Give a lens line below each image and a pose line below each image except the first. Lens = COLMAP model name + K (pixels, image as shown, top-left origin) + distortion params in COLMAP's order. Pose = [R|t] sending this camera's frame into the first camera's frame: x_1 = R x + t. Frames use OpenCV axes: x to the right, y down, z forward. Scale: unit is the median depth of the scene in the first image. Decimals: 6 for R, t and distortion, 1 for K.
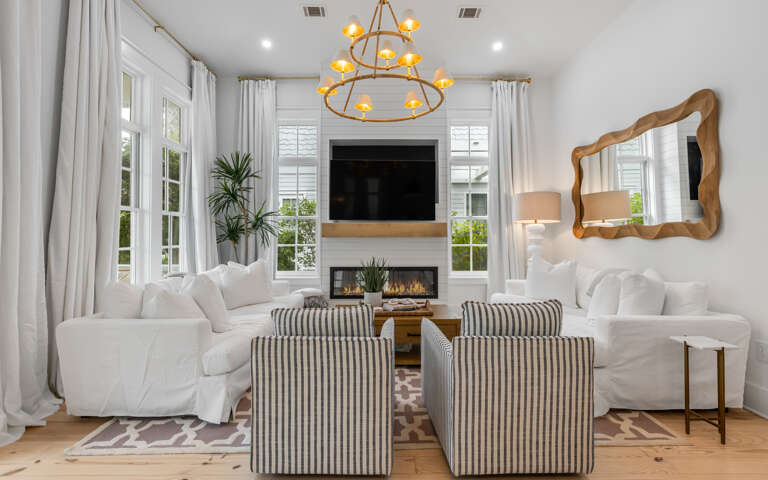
lens RADIAL K [[346.9, 0, 383.4], [0, 346.9, 234.6], [0, 0, 1]] dist [0.001140, 0.000136]
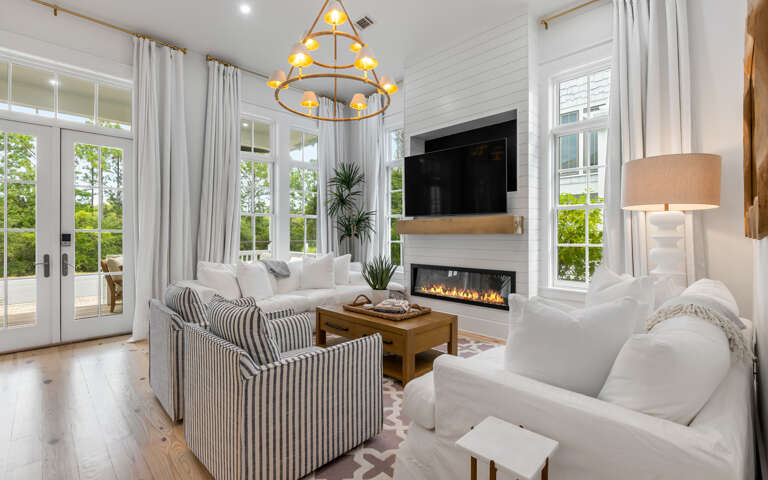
lens RADIAL K [[346.9, 0, 383.4], [0, 346.9, 234.6], [0, 0, 1]] dist [0.001140, 0.000136]
pose [[0.700070, -0.000362, -0.714074, 0.536228], [0.004297, 0.999984, 0.003706, 0.004724], [0.714062, -0.005663, 0.700060, 0.253446]]
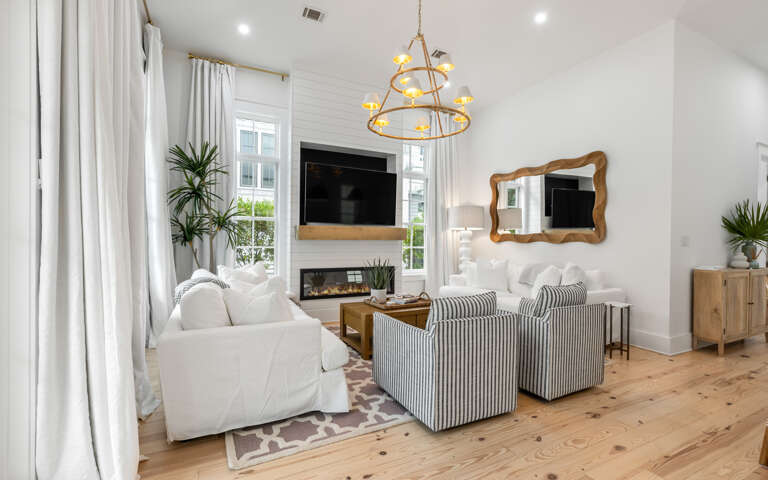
lens RADIAL K [[348.2, 0, 384.4], [0, 348.2, 242.8], [0, 0, 1]] dist [0.002026, 0.000190]
pose [[0.893152, 0.006374, 0.449710, -0.410223], [-0.014293, 0.999797, 0.014215, -0.000267], [-0.449528, -0.019124, 0.893061, -0.006499]]
